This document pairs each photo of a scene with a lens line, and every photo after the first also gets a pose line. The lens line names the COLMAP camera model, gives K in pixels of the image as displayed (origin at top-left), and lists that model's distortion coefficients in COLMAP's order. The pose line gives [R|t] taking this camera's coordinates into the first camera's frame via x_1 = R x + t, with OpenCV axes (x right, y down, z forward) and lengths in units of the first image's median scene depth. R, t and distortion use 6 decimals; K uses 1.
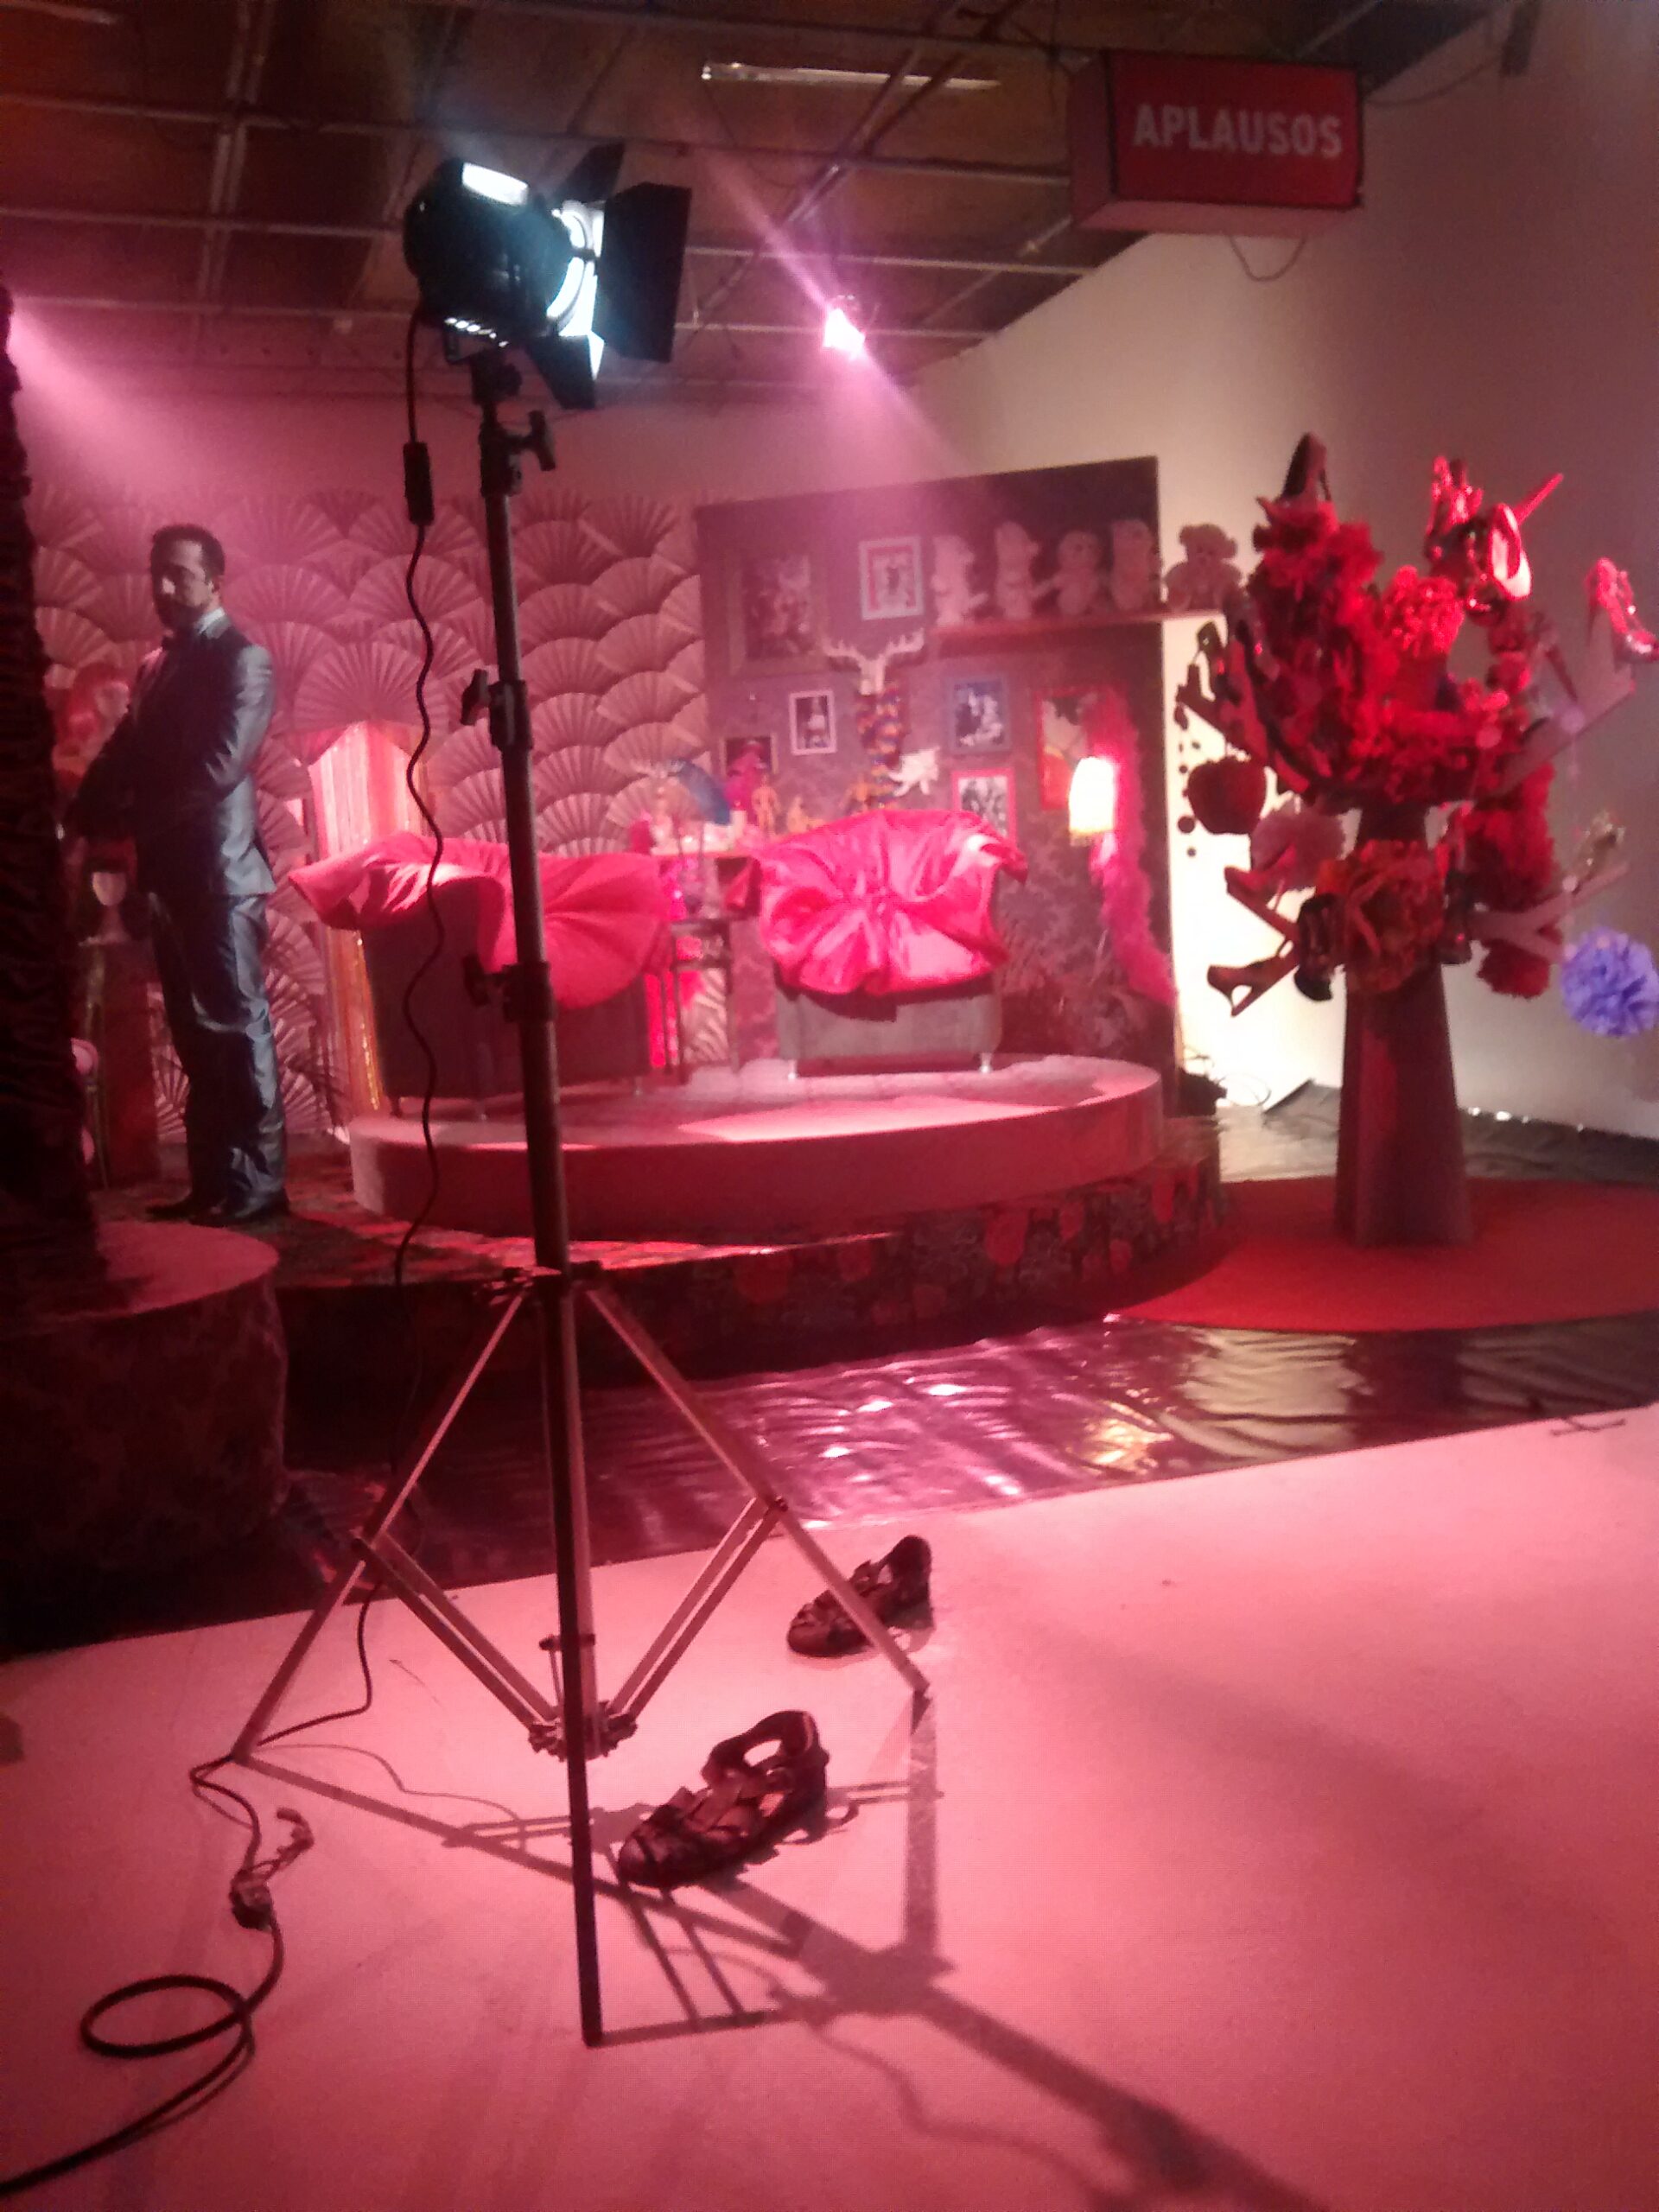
lens RADIAL K [[2008.2, 0, 829.5], [0, 2008.2, 1106.0], [0, 0, 1]] dist [-0.003988, -0.001553]
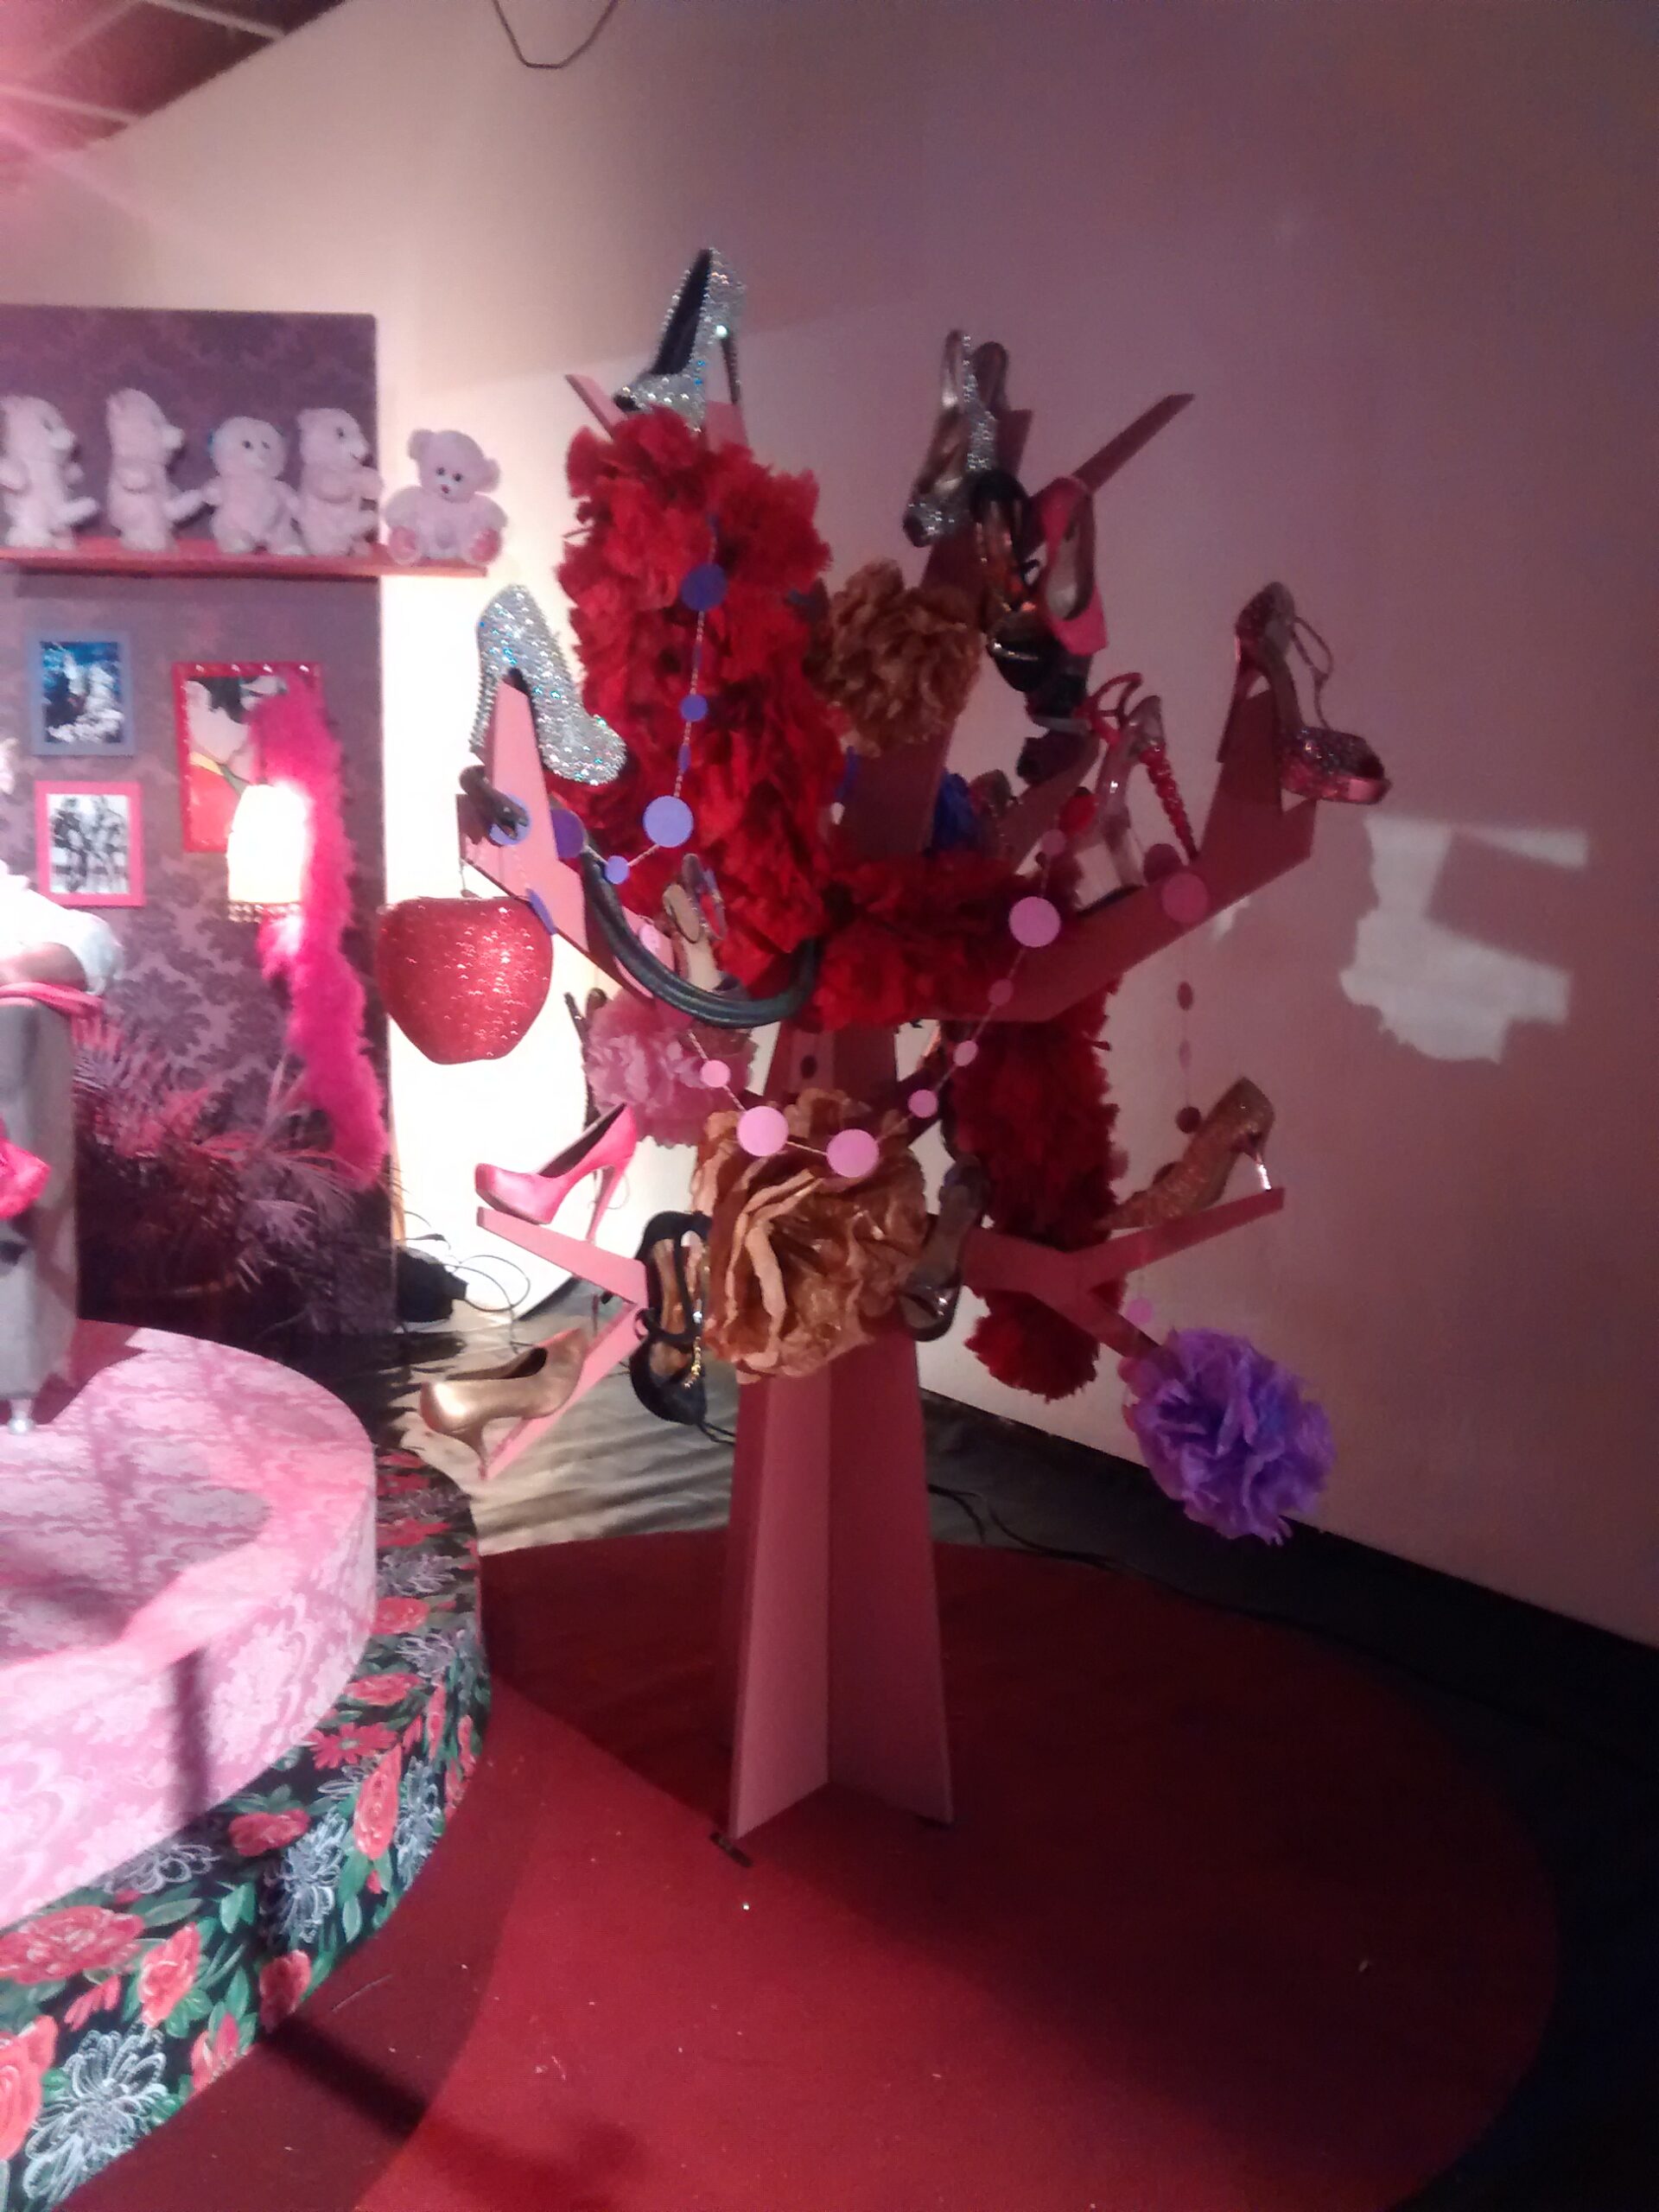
lens RADIAL K [[2008.2, 0, 829.5], [0, 2008.2, 1106.0], [0, 0, 1]] dist [-0.003988, -0.001553]
pose [[0.924497, 0.005810, 0.381144, 0.052772], [-0.019405, 0.999305, 0.031837, -0.092260], [-0.380694, -0.036830, 0.923967, 0.334268]]
